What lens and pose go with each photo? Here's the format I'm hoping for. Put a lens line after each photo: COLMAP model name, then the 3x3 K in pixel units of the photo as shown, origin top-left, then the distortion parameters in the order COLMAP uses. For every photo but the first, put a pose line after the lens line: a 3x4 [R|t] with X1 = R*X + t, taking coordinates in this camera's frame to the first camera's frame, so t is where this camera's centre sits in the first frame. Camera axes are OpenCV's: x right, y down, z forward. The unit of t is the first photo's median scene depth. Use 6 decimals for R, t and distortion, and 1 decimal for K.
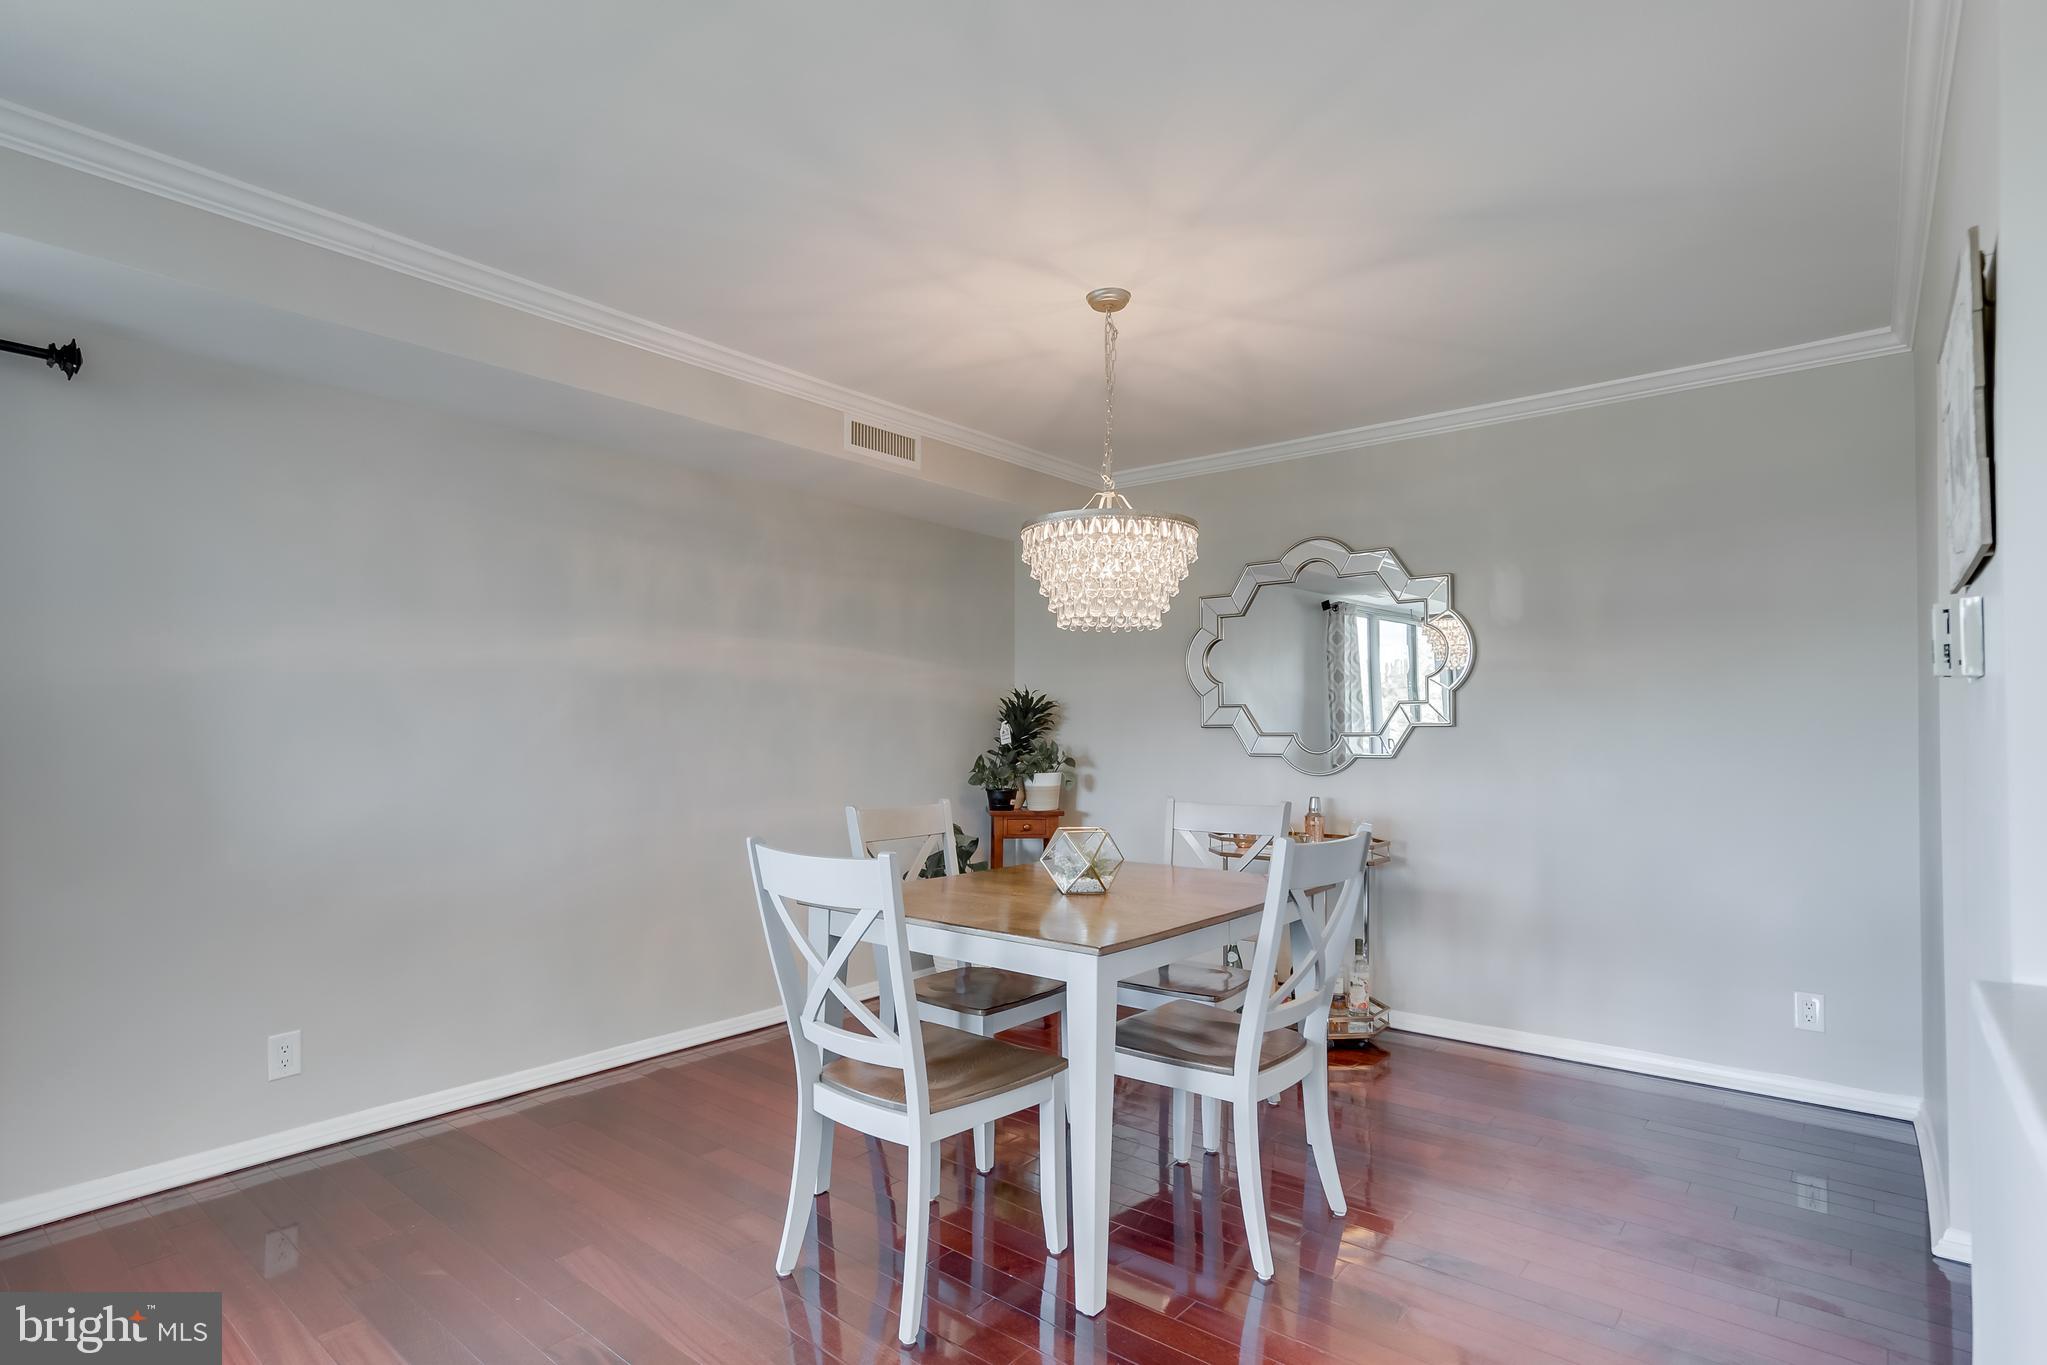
lens RADIAL K [[1038.3, 0, 1050.3], [0, 1038.3, 717.7], [0, 0, 1]] dist [0.002709, 0.001700]
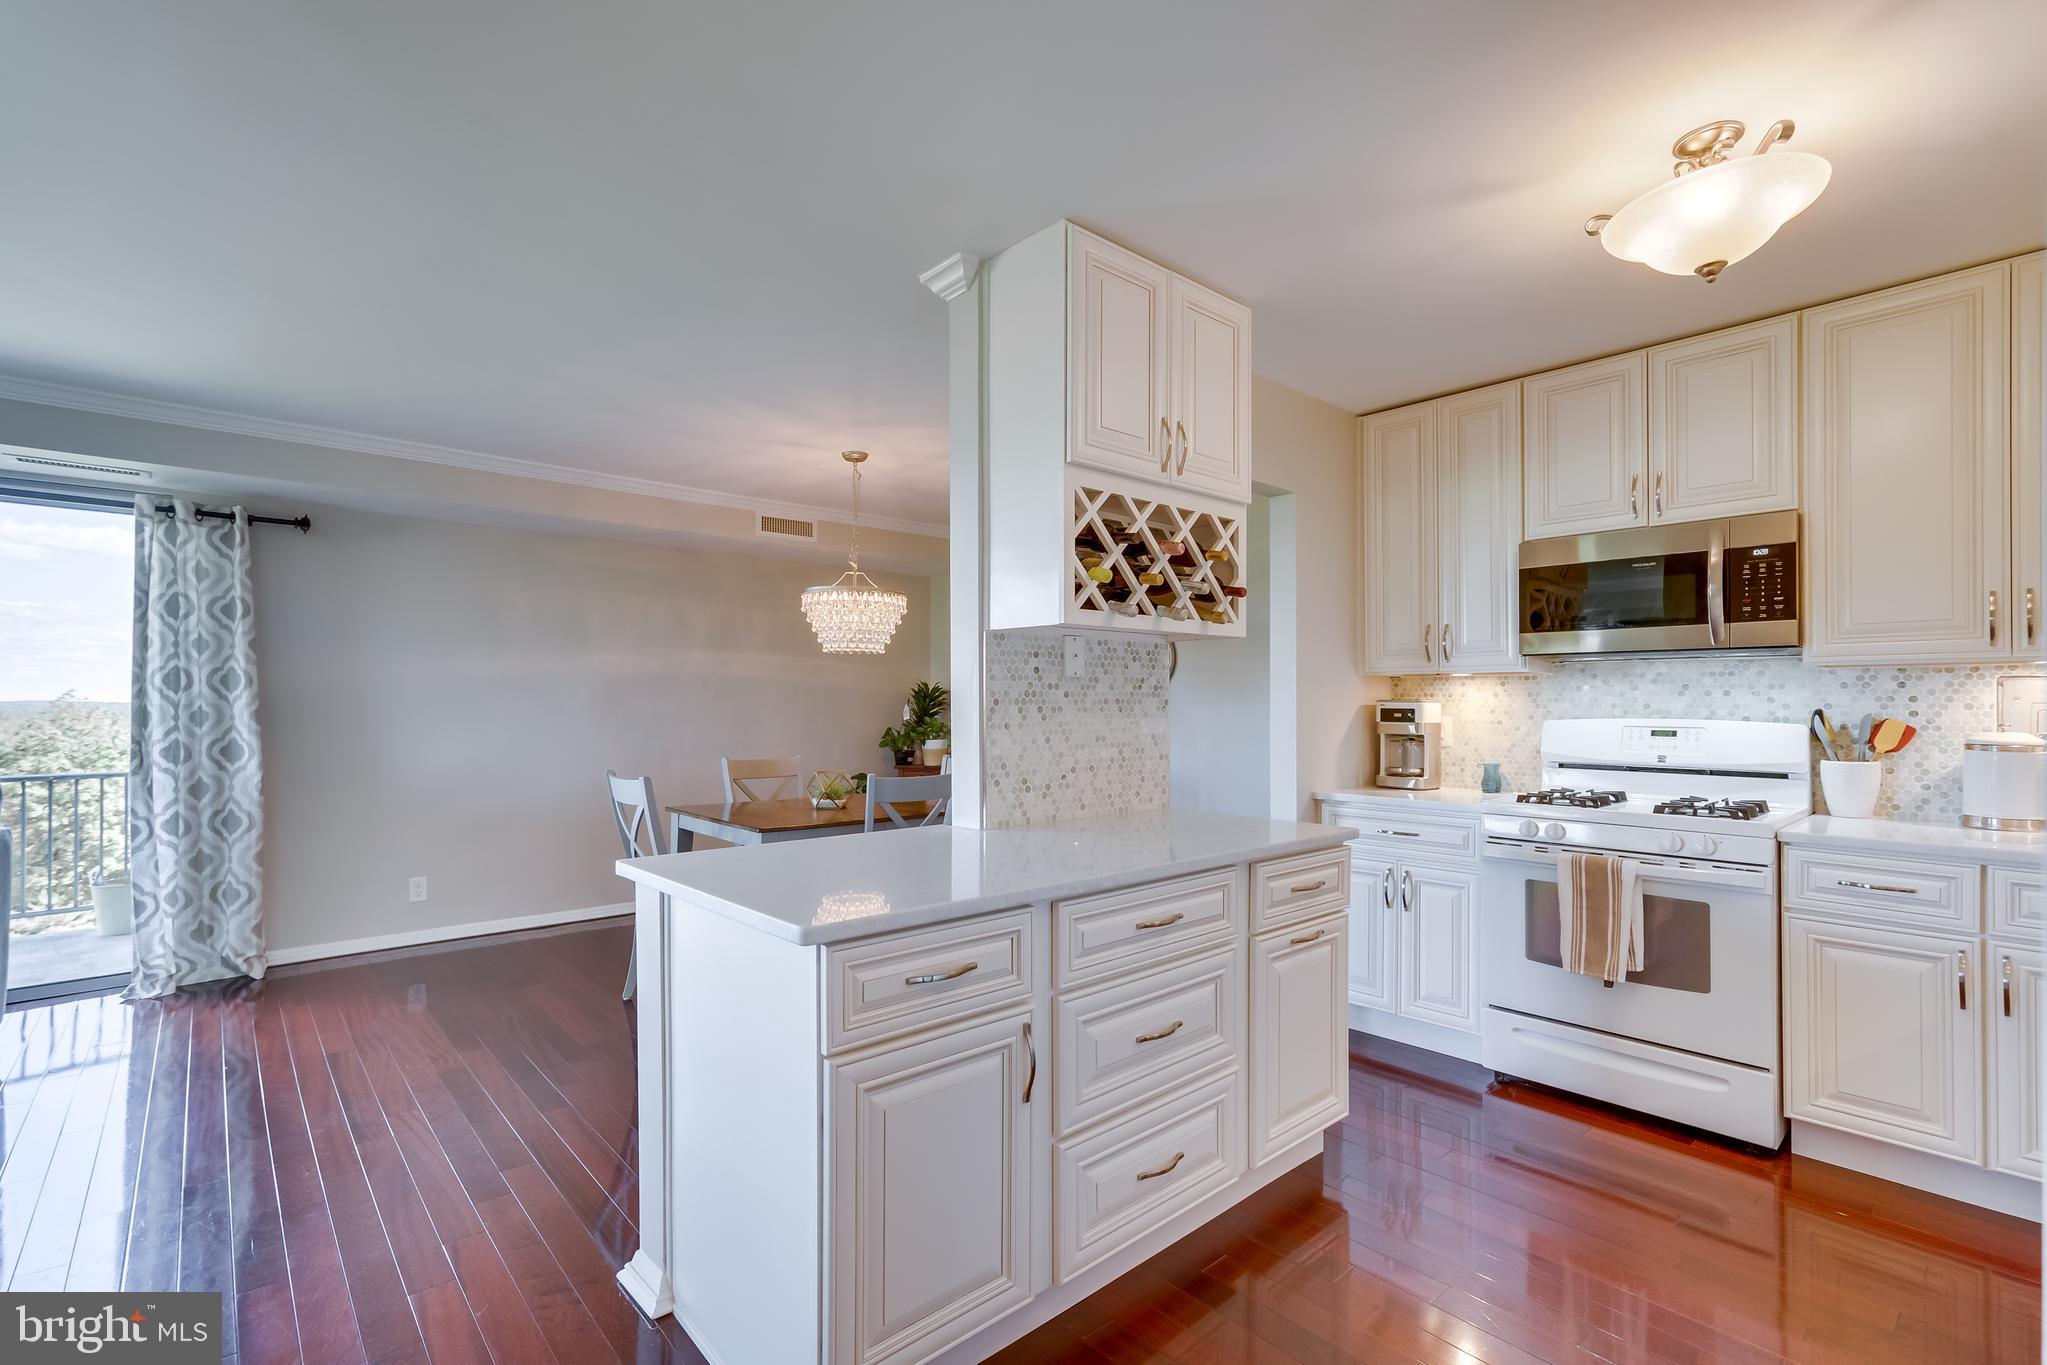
lens RADIAL K [[953.7, 0, 1044.6], [0, 953.7, 698.5], [0, 0, 1]] dist [0.030775, 0.006206]
pose [[0.984157, 0.001293, -0.177295, 0.620383], [0.000547, 0.999947, 0.010328, -0.028596], [0.177298, -0.010262, 0.984104, -0.458054]]
